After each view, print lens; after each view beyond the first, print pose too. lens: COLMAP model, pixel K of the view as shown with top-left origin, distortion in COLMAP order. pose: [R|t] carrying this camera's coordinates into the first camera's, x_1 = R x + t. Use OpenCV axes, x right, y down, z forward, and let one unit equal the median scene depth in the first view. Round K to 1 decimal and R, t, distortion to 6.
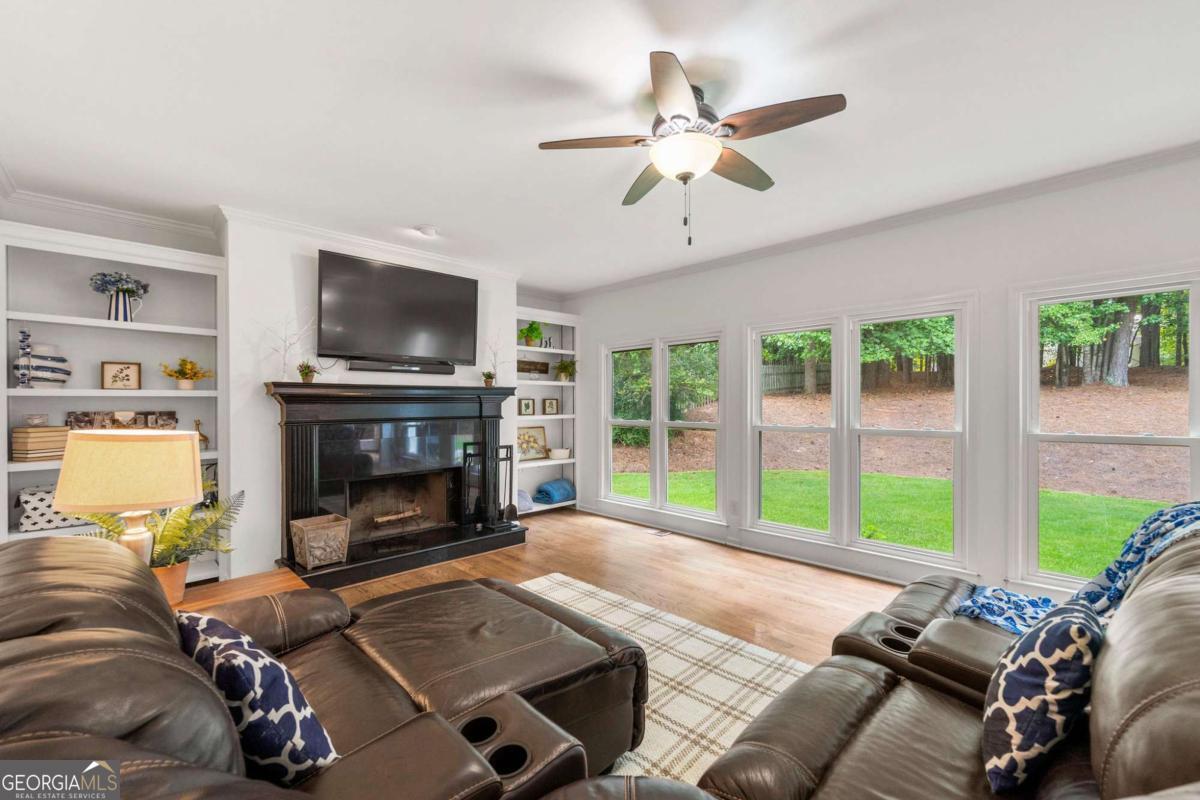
lens RADIAL K [[490.3, 0, 605.4], [0, 490.3, 401.2], [0, 0, 1]] dist [0.000697, -0.001579]
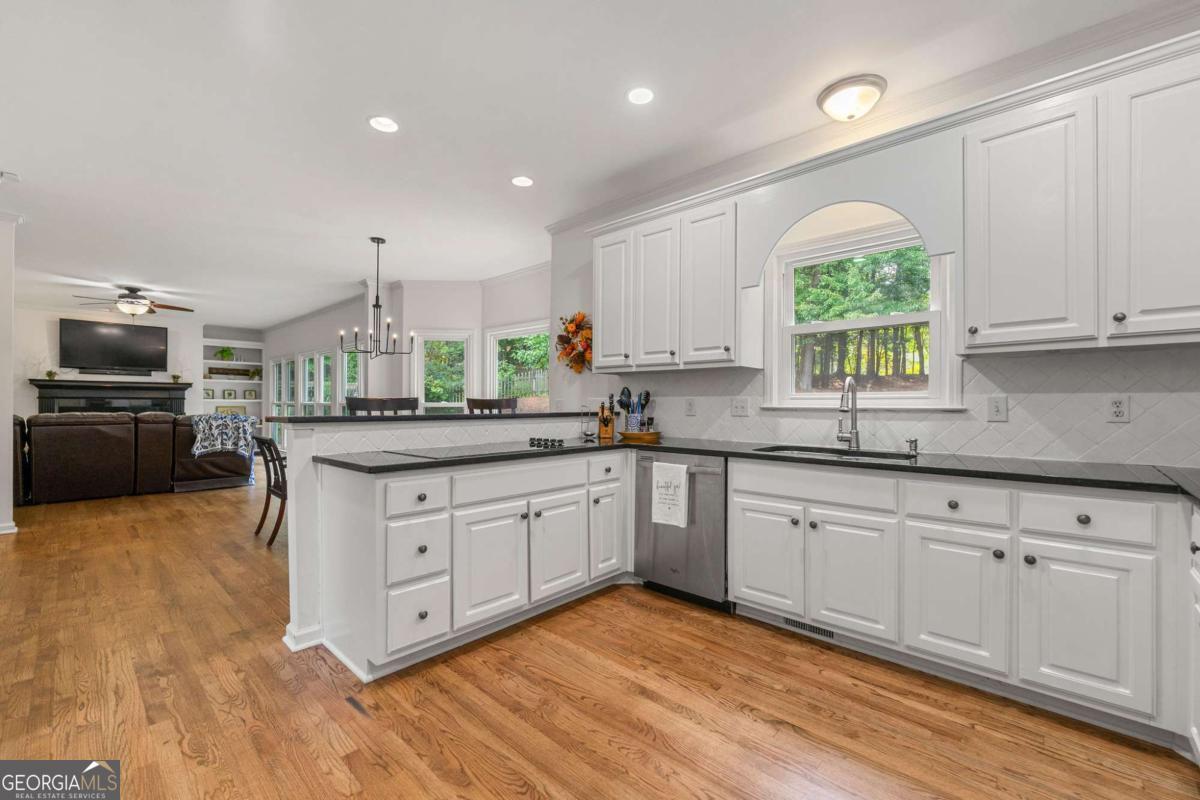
lens RADIAL K [[490.3, 0, 606.4], [0, 490.3, 405.3], [0, 0, 1]] dist [0.000697, -0.001579]
pose [[0.997912, 0.009248, 0.063924, 1.431876], [-0.009675, 0.999933, 0.006366, 0.033312], [-0.063860, -0.006971, 0.997934, -1.114287]]
